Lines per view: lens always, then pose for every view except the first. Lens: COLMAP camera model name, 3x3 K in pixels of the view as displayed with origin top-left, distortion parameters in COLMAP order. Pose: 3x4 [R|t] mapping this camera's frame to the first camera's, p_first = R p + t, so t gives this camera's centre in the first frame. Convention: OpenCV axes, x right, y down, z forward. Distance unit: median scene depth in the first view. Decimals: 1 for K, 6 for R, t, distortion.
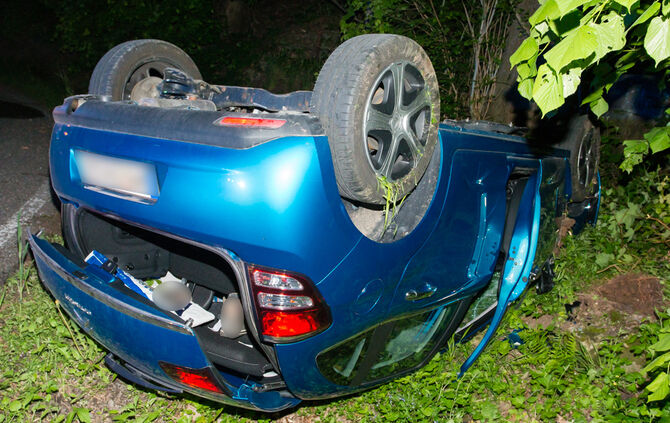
lens RADIAL K [[627.6, 0, 335.0], [0, 627.6, 211.5], [0, 0, 1]] dist [-0.024569, 0.007442]
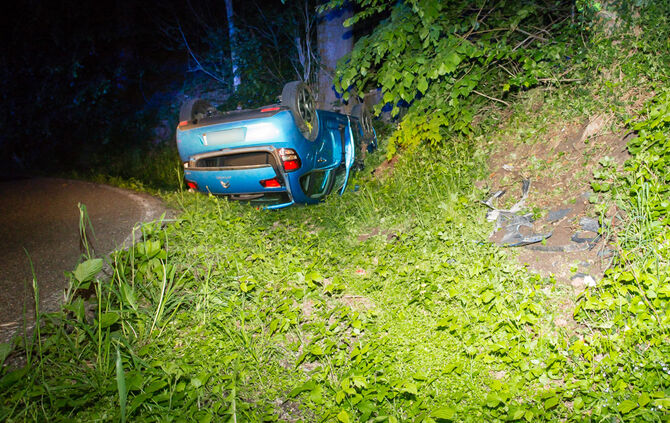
lens RADIAL K [[627.6, 0, 335.0], [0, 627.6, 211.5], [0, 0, 1]] dist [-0.024569, 0.007442]
pose [[0.937535, -0.204821, 0.281206, -0.760737], [0.228484, 0.972063, -0.053744, 0.584439], [-0.262342, 0.114638, 0.958141, -2.046305]]
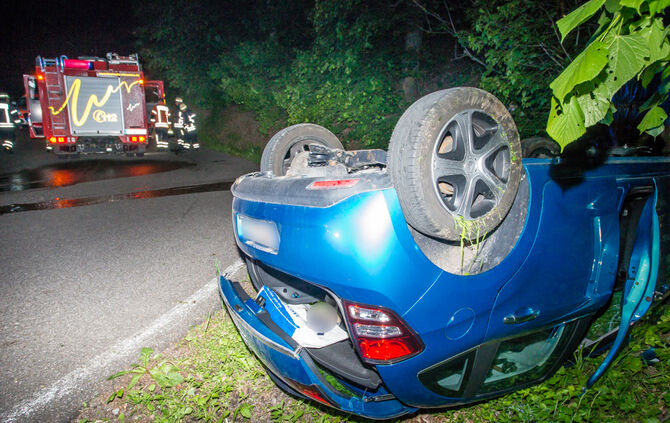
lens RADIAL K [[460.2, 0, 335.2], [0, 460.2, 229.9], [0, 0, 1]] dist [-0.040069, 0.053692]
pose [[0.908862, -0.075353, -0.410235, 0.192328], [0.073875, 0.997077, -0.019476, -0.030398], [0.410503, -0.012605, 0.911772, 0.159692]]
